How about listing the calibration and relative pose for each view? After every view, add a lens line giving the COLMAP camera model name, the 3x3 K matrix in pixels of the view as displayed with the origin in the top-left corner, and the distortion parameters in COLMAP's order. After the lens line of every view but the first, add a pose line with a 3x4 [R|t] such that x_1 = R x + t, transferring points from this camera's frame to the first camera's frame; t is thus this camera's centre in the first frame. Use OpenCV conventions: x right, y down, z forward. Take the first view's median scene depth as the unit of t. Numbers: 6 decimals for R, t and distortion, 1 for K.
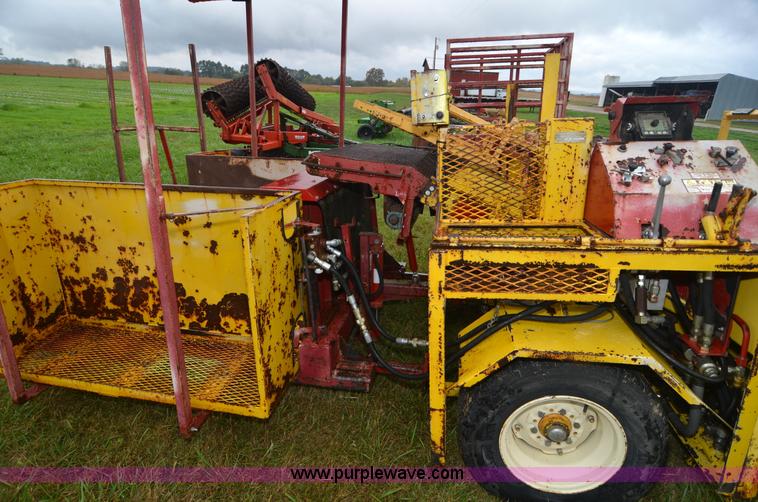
lens RADIAL K [[409.3, 0, 379.0], [0, 409.3, 251.0], [0, 0, 1]] dist [-0.005405, -0.012254]
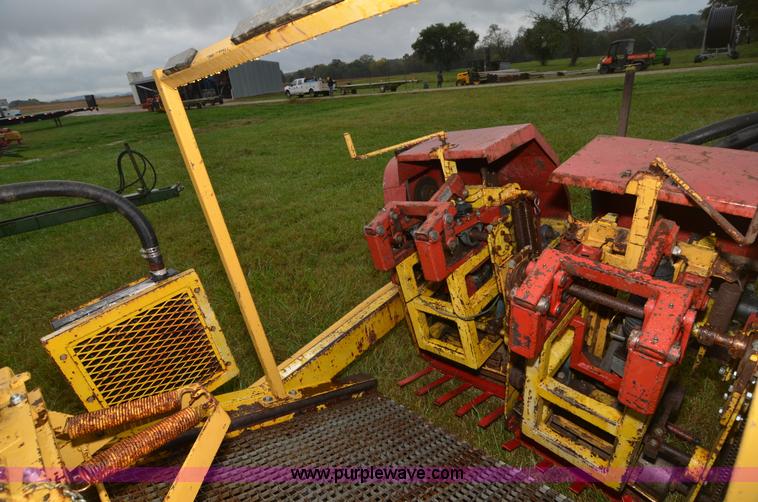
lens RADIAL K [[409.3, 0, 379.0], [0, 409.3, 251.0], [0, 0, 1]] dist [-0.005405, -0.012254]
pose [[0.548935, -0.427518, 0.718261, 0.663329], [0.422537, 0.883353, 0.202857, -0.214211], [-0.721203, 0.192137, 0.665545, 0.666336]]
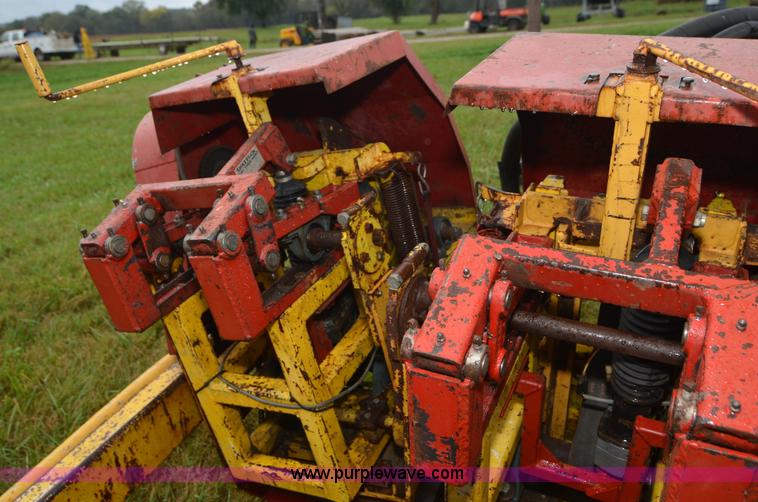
lens RADIAL K [[620.3, 0, 379.0], [0, 620.3, 251.0], [0, 0, 1]] dist [-0.000364, -0.000151]
pose [[0.257016, -0.411816, 0.874271, 0.742120], [0.433240, 0.857761, 0.276676, -0.175444], [-0.863855, 0.307659, 0.398873, 0.712682]]
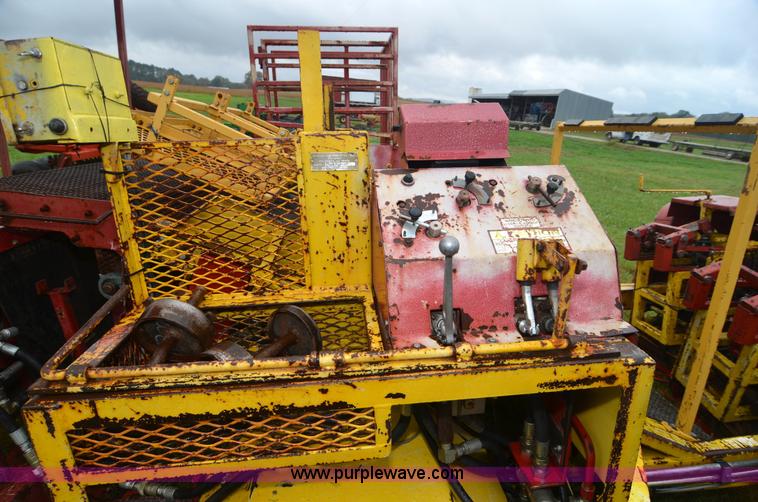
lens RADIAL K [[409.3, 0, 379.0], [0, 409.3, 251.0], [0, 0, 1]] dist [-0.005405, -0.012254]
pose [[0.963318, -0.062710, 0.260932, 0.404720], [0.065792, 0.997829, -0.003085, -0.151104], [-0.260172, 0.020139, 0.965352, 0.419707]]
